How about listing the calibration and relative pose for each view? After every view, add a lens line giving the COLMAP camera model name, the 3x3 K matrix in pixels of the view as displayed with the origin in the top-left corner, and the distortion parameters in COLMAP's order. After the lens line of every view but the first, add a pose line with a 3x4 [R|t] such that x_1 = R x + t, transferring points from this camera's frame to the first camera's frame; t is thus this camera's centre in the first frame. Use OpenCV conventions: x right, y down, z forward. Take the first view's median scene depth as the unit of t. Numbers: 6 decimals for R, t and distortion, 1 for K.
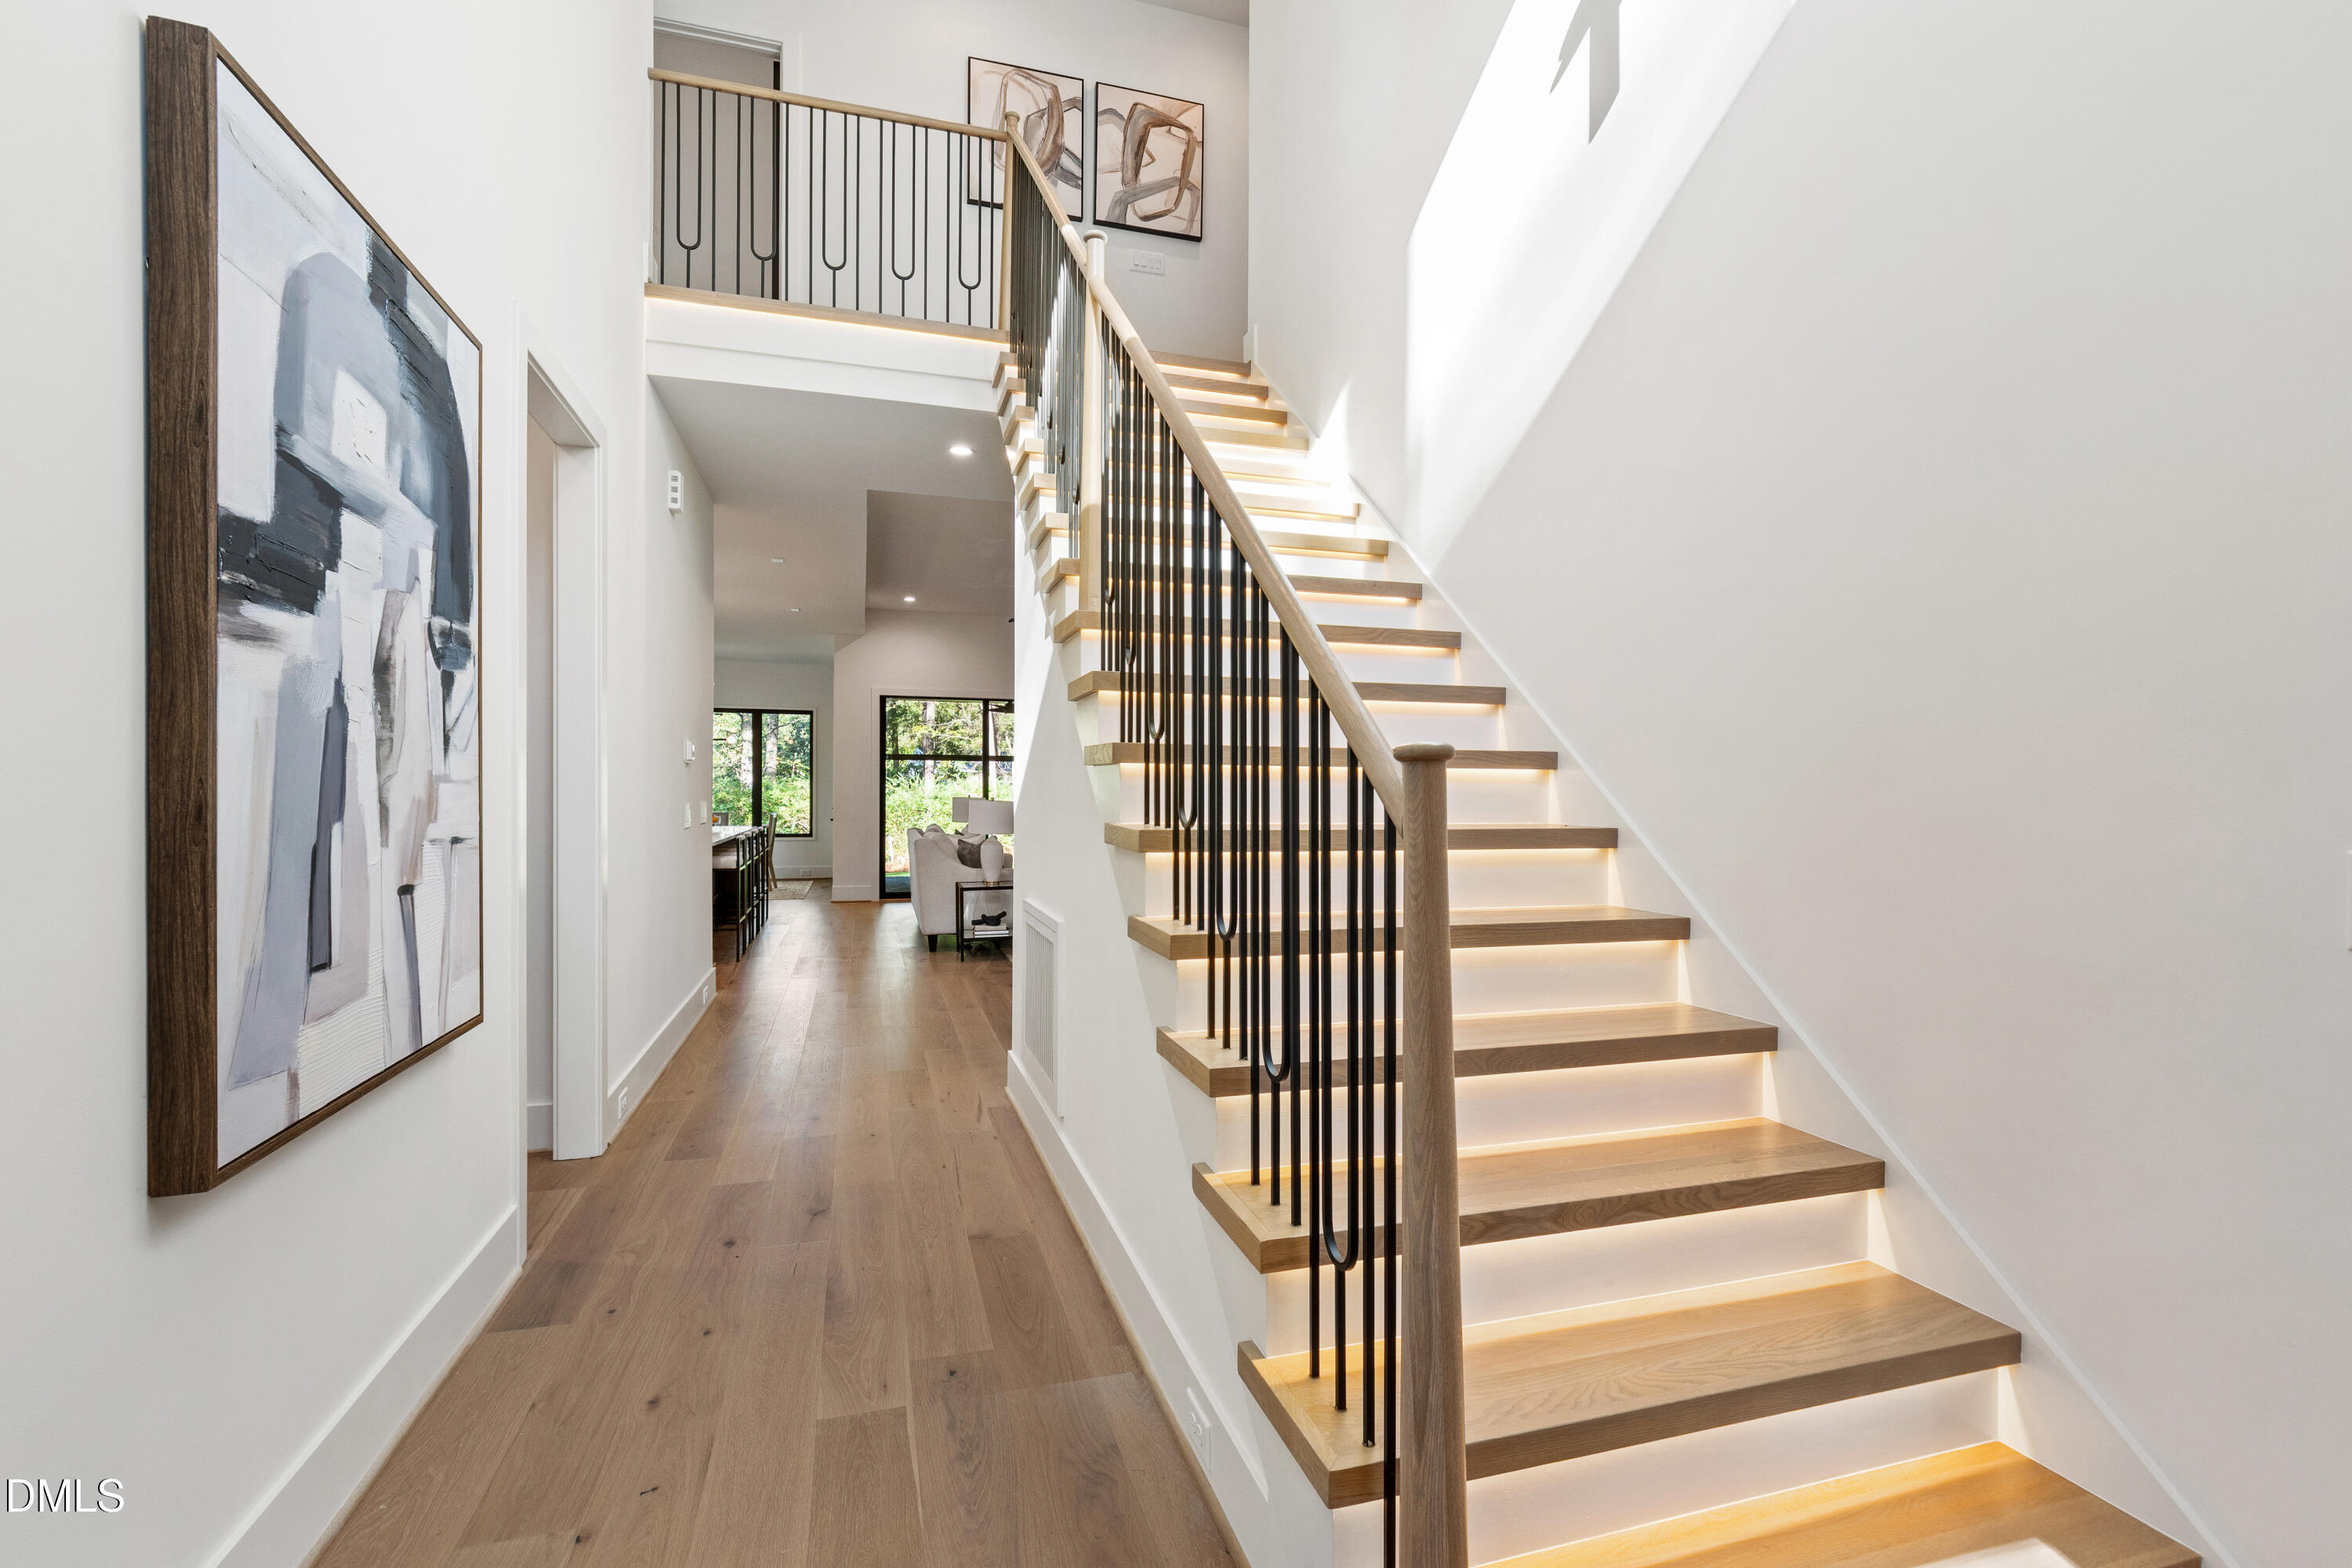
lens RADIAL K [[1039.2, 0, 1172.4], [0, 1039.2, 798.5], [0, 0, 1]] dist [-0.001746, 0.000668]
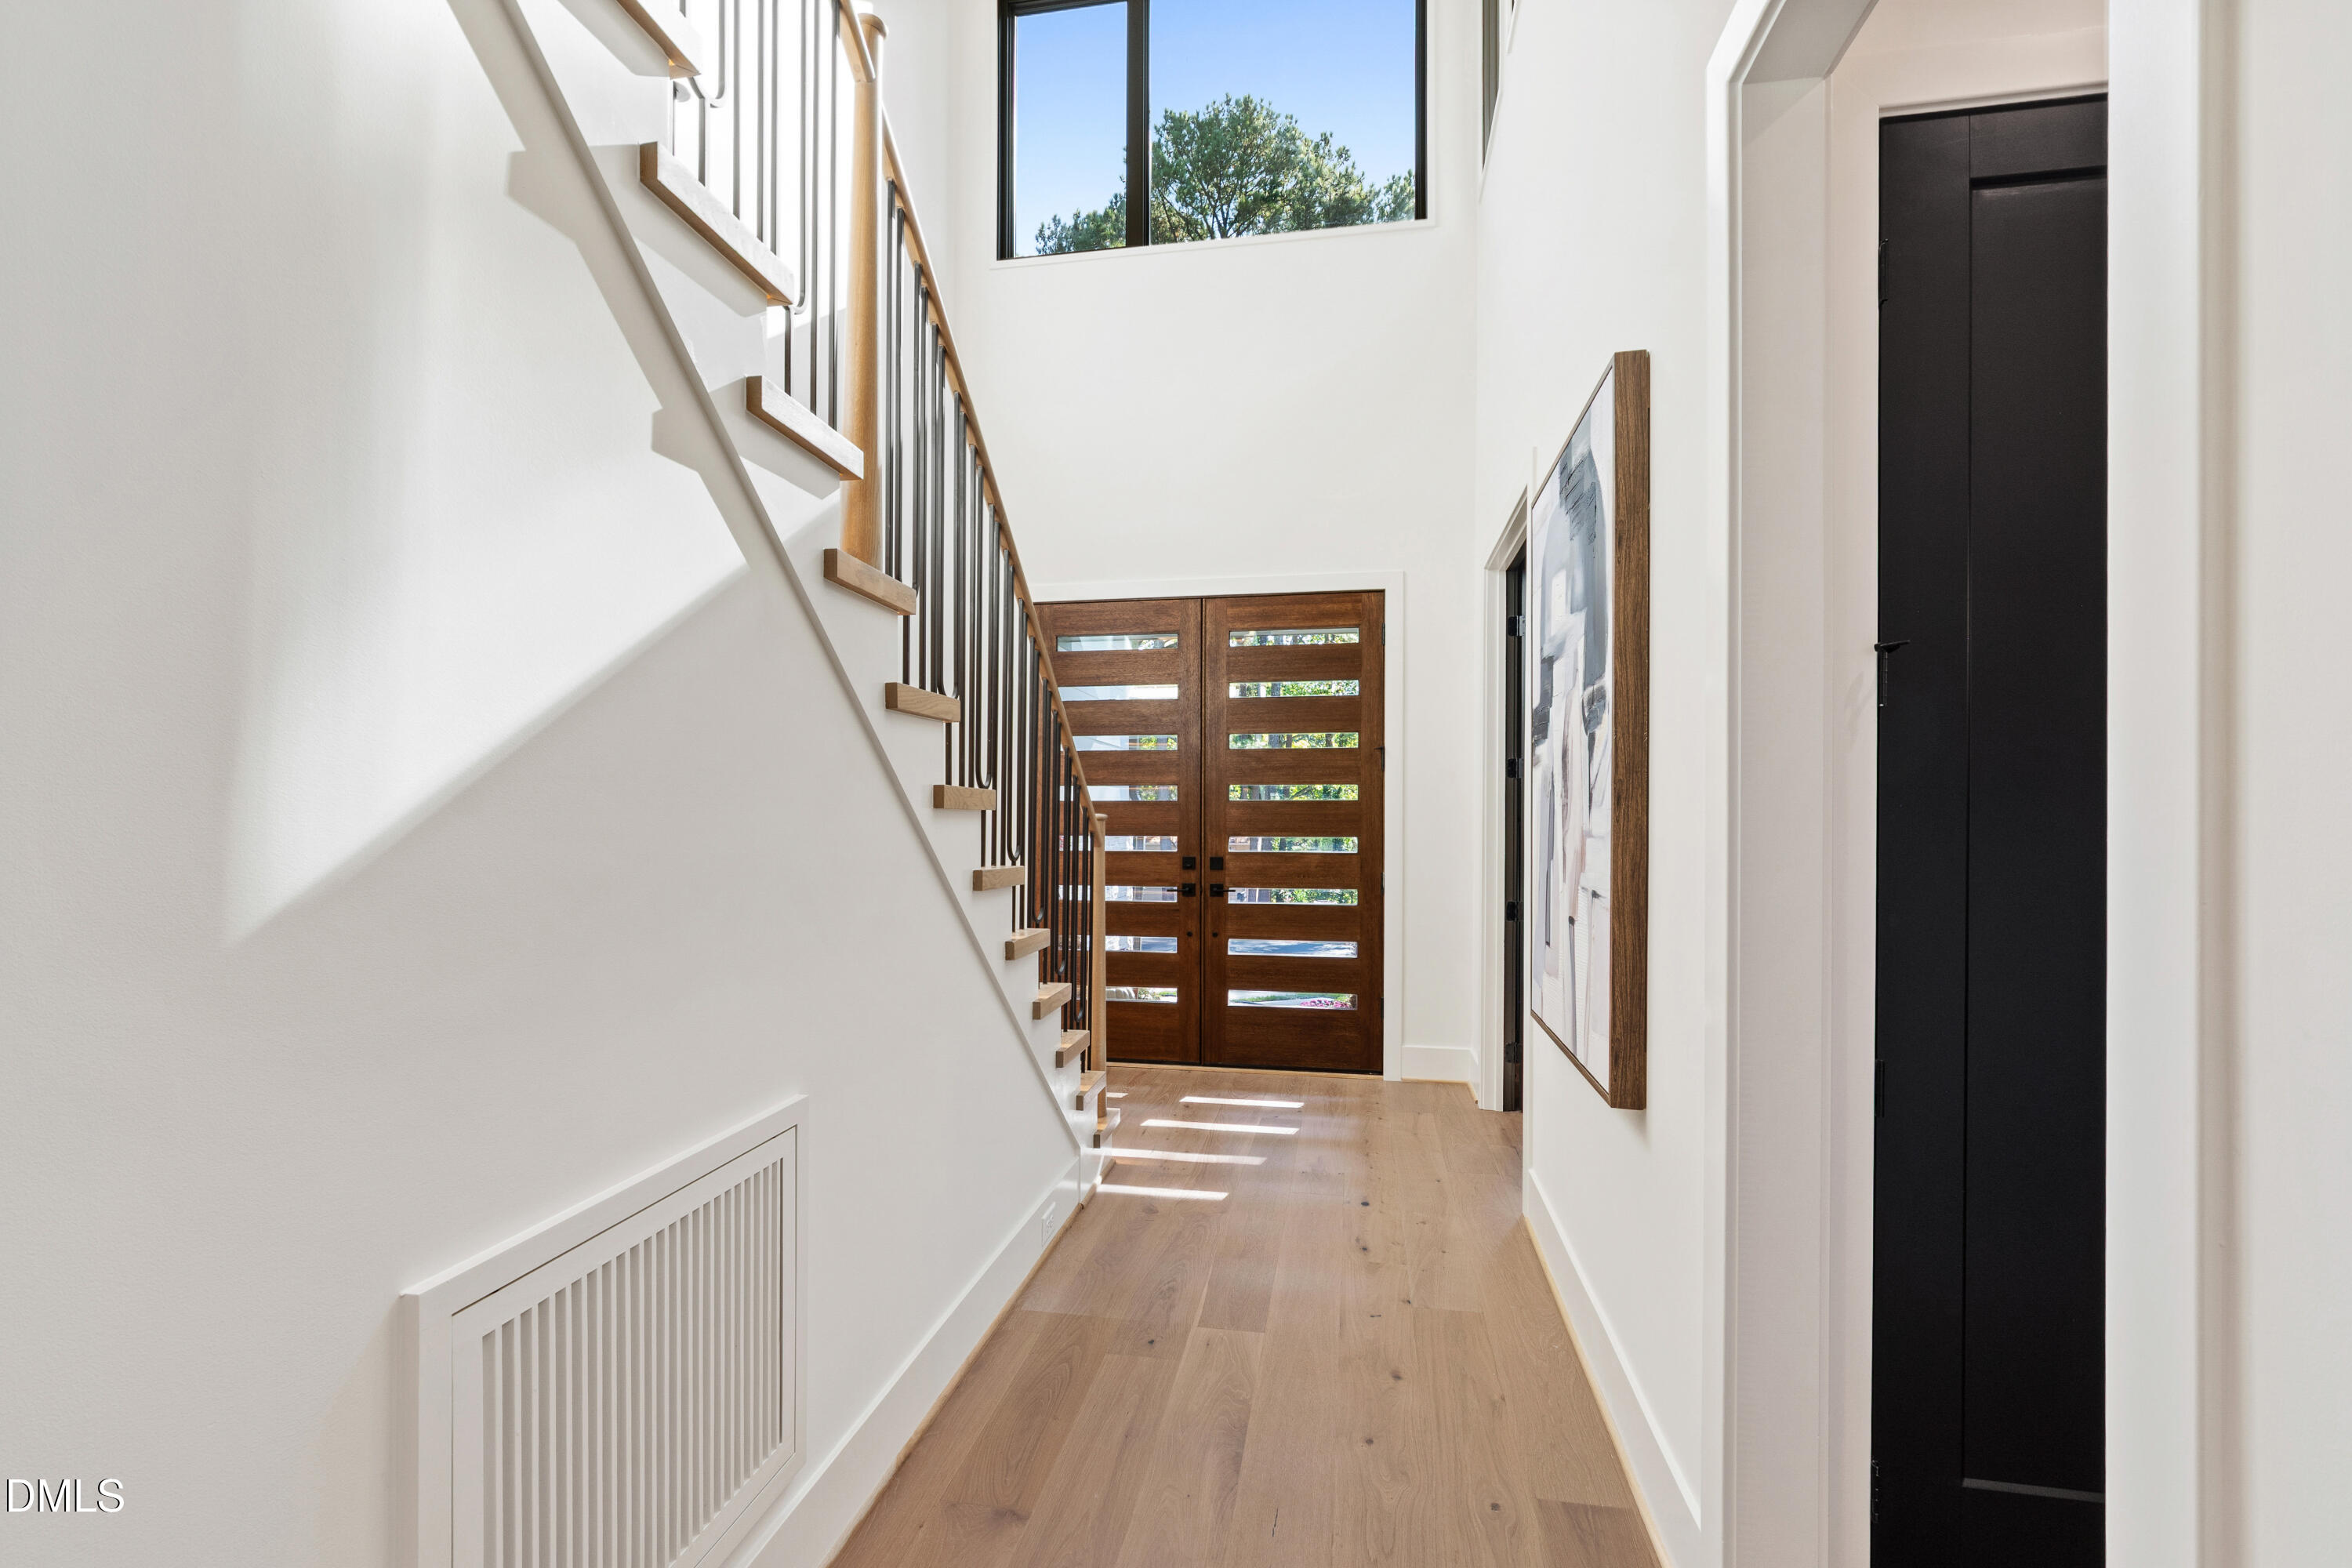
lens RADIAL K [[1039.2, 0, 1169.7], [0, 1039.2, 799.7], [0, 0, 1]] dist [-0.001746, 0.000668]
pose [[-0.892104, -0.000436, 0.451830, -0.777510], [-0.004284, 0.999963, -0.007494, -0.042516], [-0.451810, -0.008621, -0.892072, 2.095879]]
